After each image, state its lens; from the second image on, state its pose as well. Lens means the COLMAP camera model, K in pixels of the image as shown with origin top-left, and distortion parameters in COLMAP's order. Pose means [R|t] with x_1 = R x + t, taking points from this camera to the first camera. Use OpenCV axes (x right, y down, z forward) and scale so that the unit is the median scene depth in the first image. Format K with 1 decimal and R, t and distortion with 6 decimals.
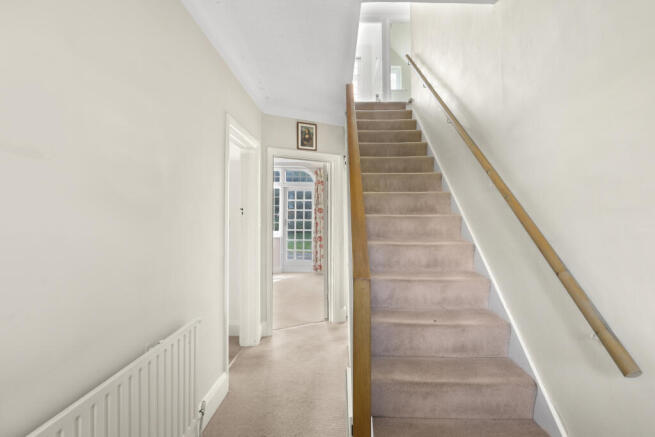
lens RADIAL K [[316.5, 0, 328.0], [0, 316.5, 216.7], [0, 0, 1]] dist [-0.006725, -0.000722]
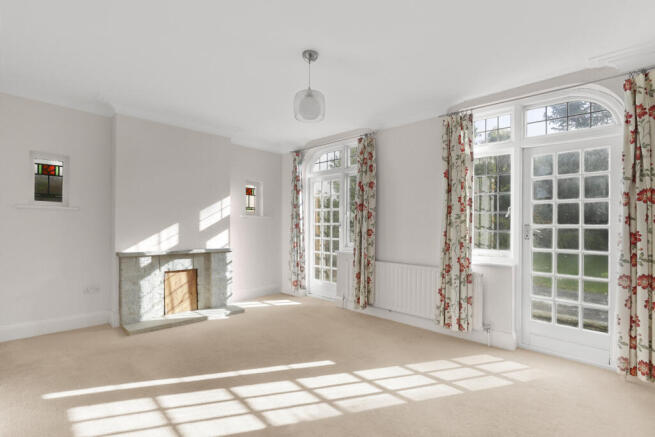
lens RADIAL K [[316.5, 0, 329.8], [0, 316.5, 222.2], [0, 0, 1]] dist [-0.006725, -0.000722]
pose [[0.762888, -0.005623, -0.646506, -0.062446], [-0.002997, 0.999921, -0.012233, 0.011961], [0.646524, 0.011269, 0.762811, 0.508003]]
